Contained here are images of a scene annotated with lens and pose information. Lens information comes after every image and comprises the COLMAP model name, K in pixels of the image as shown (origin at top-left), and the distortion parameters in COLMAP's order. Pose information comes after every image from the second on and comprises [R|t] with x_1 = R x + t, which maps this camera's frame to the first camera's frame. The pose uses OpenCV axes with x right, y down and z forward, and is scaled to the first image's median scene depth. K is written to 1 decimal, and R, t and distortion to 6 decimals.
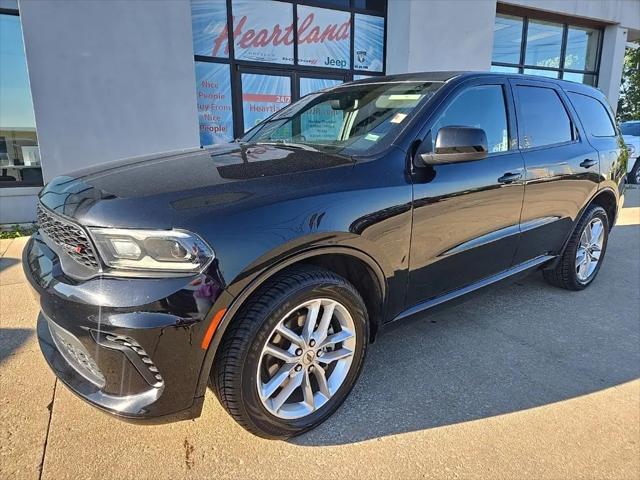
lens RADIAL K [[431.2, 0, 323.0], [0, 431.2, 241.2], [0, 0, 1]] dist [0.063801, -0.051800]
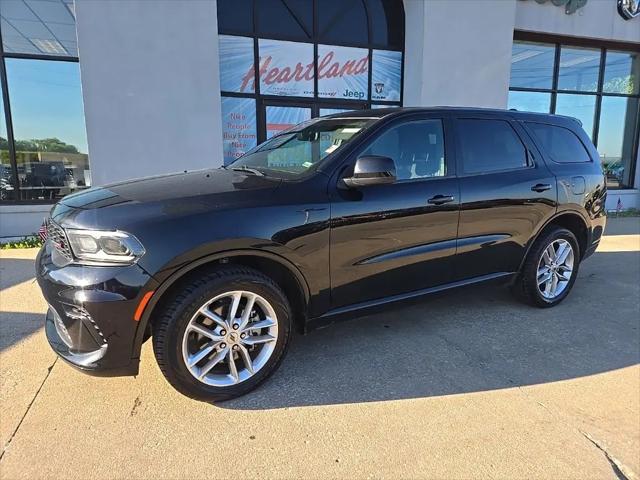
lens RADIAL K [[428.7, 0, 321.9], [0, 428.7, 239.6], [0, 0, 1]] dist [0.068193, -0.053873]
pose [[0.989986, 0.025066, -0.138923, 0.122255], [-0.032406, 0.998182, -0.050826, 0.012129], [0.137397, 0.054819, 0.988998, -0.068225]]
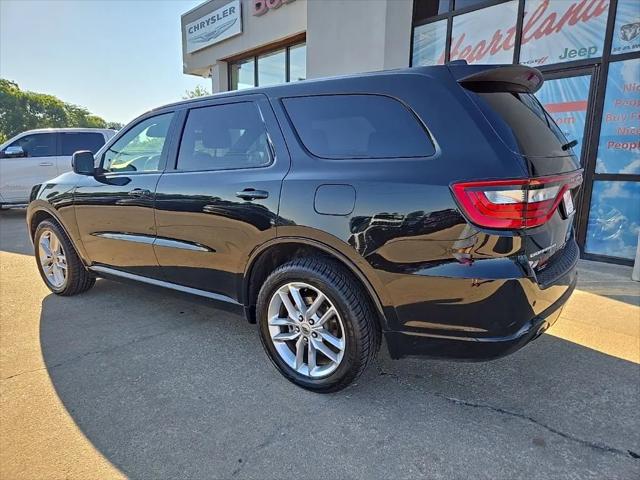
lens RADIAL K [[428.7, 0, 321.9], [0, 428.7, 239.6], [0, 0, 1]] dist [0.068193, -0.053873]
pose [[0.248377, 0.175970, -0.952546, 0.742391], [-0.221146, 0.967692, 0.121104, -0.119674], [0.943082, 0.180572, 0.279267, 0.512022]]
